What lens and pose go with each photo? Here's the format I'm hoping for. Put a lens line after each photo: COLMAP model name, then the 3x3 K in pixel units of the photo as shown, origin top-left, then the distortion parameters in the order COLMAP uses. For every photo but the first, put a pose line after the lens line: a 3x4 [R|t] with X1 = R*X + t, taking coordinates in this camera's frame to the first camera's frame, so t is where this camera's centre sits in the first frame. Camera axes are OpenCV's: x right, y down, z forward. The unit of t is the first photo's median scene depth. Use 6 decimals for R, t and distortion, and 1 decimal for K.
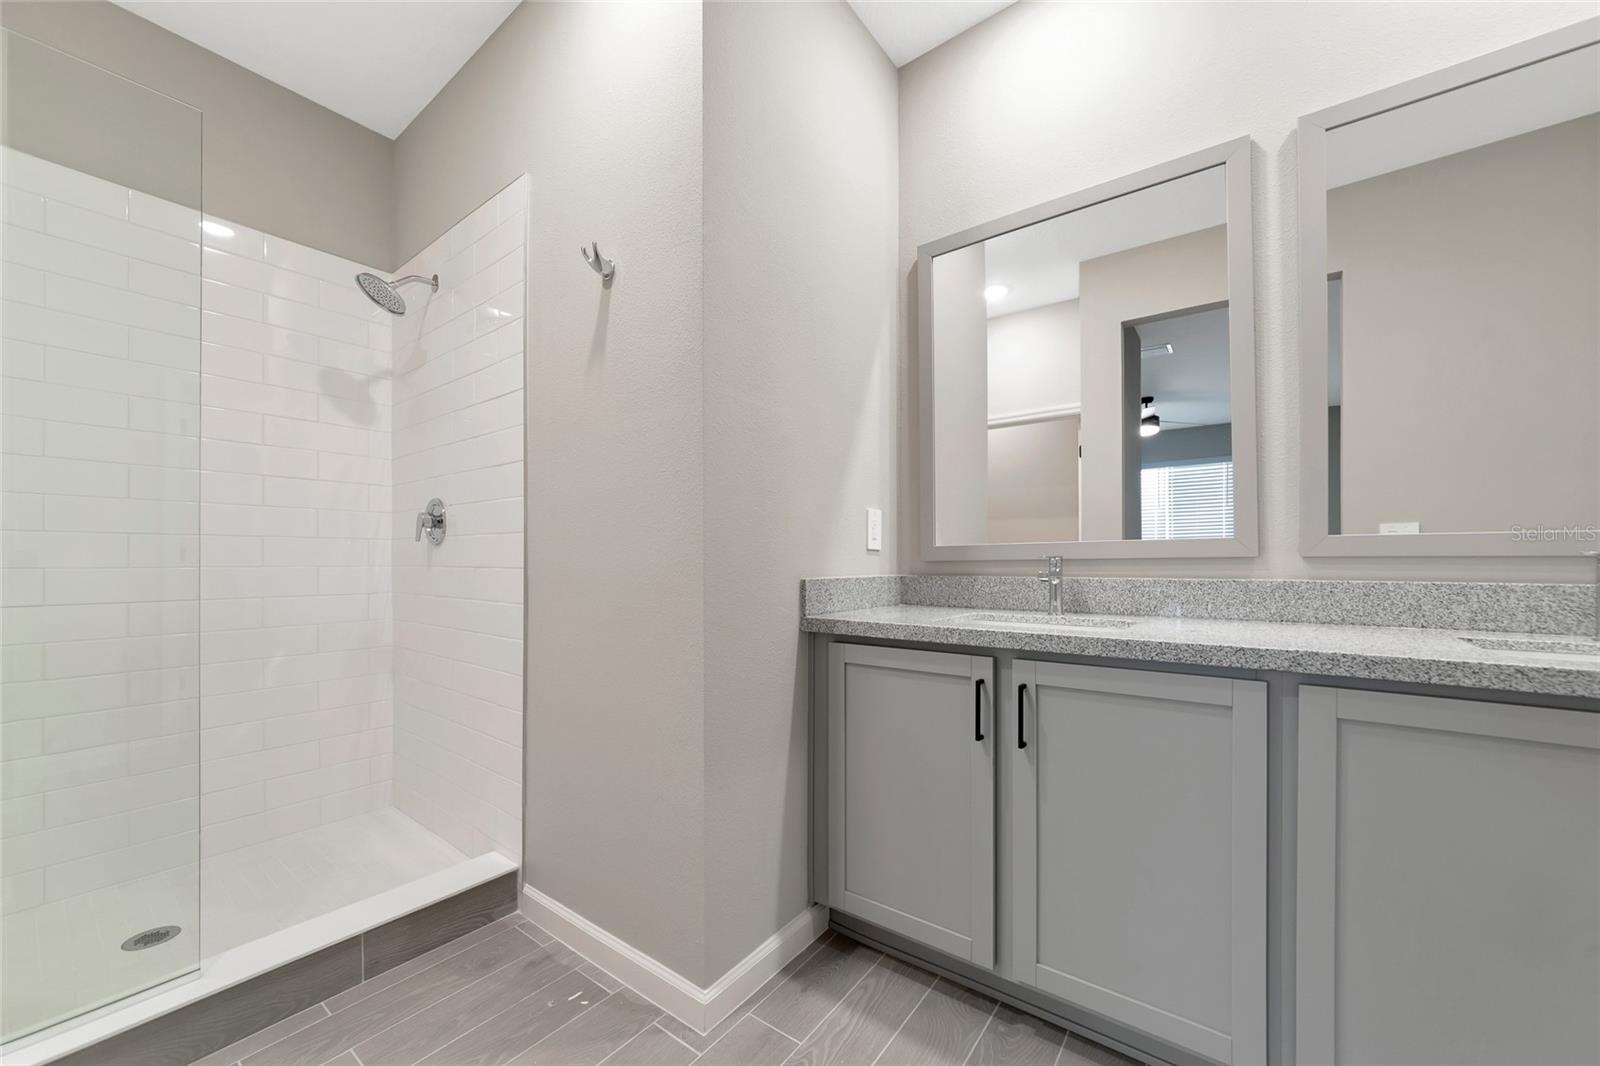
lens RADIAL K [[614.0, 0, 828.4], [0, 614.0, 574.1], [0, 0, 1]] dist [-0.007078, -0.000258]
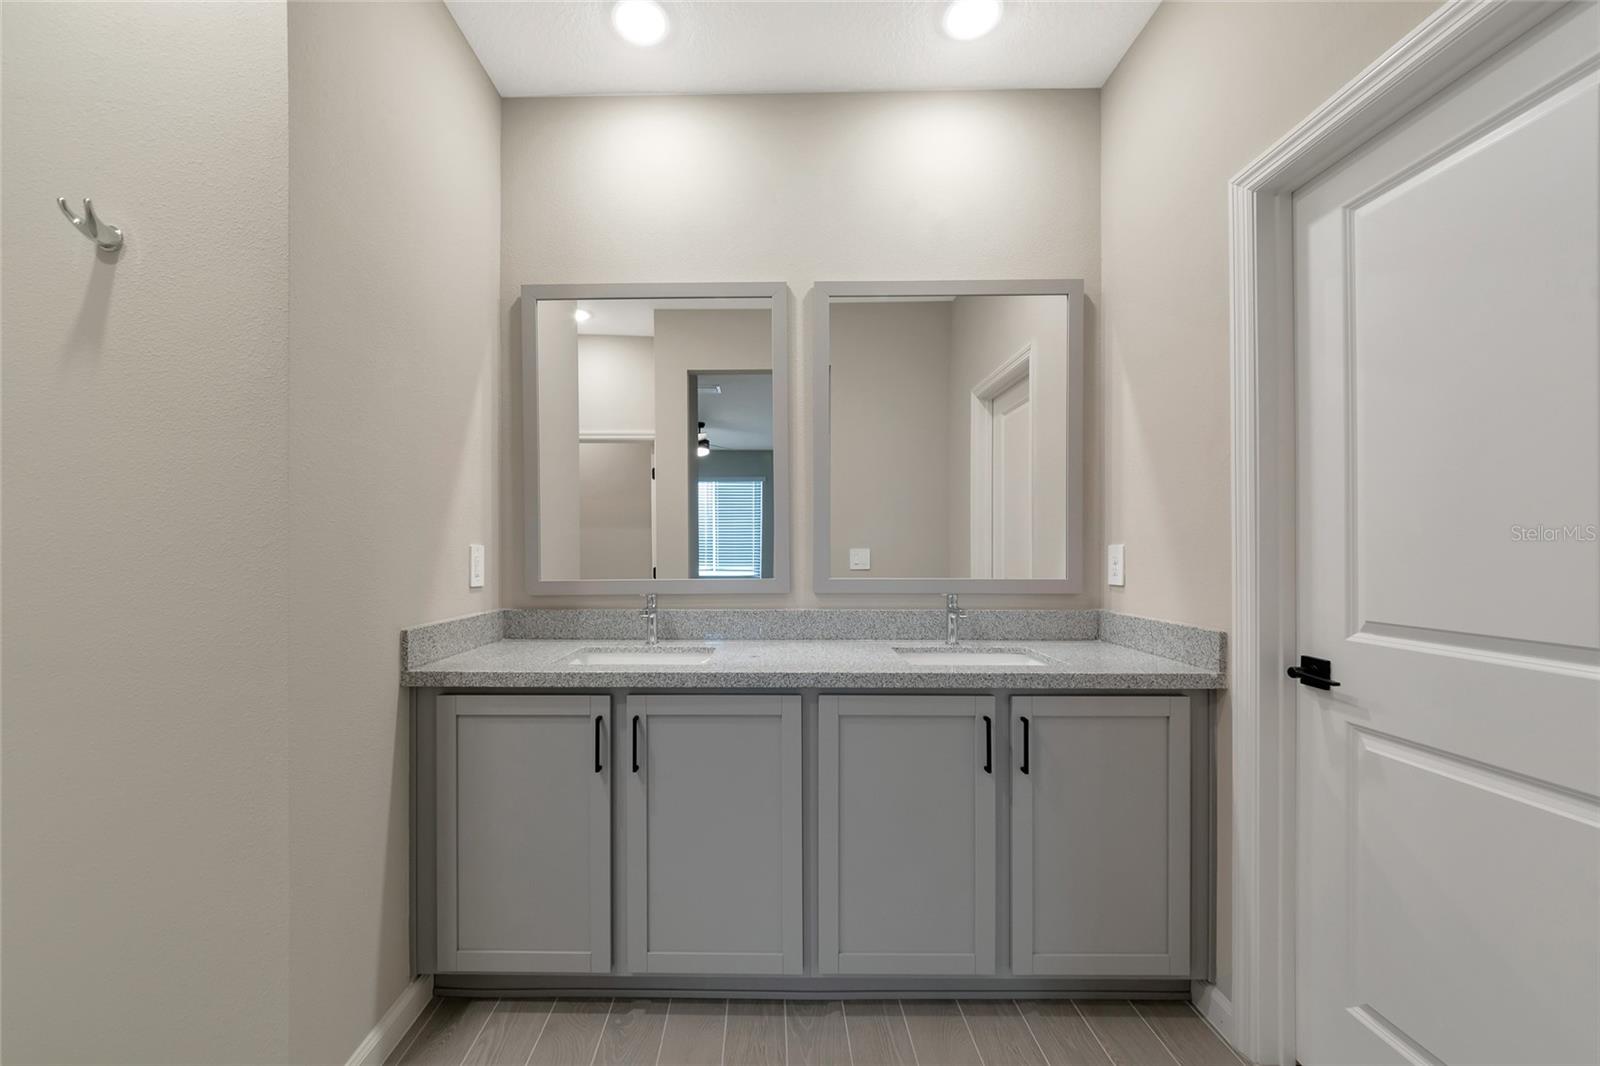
lens RADIAL K [[573.8, 0, 793.6], [0, 573.8, 558.3], [0, 0, 1]] dist [0.001815, -0.000068]
pose [[0.800158, 0.021674, 0.599398, -0.111299], [-0.008348, 0.999653, -0.025003, -0.100979], [-0.599731, 0.015003, 0.800061, -0.080394]]
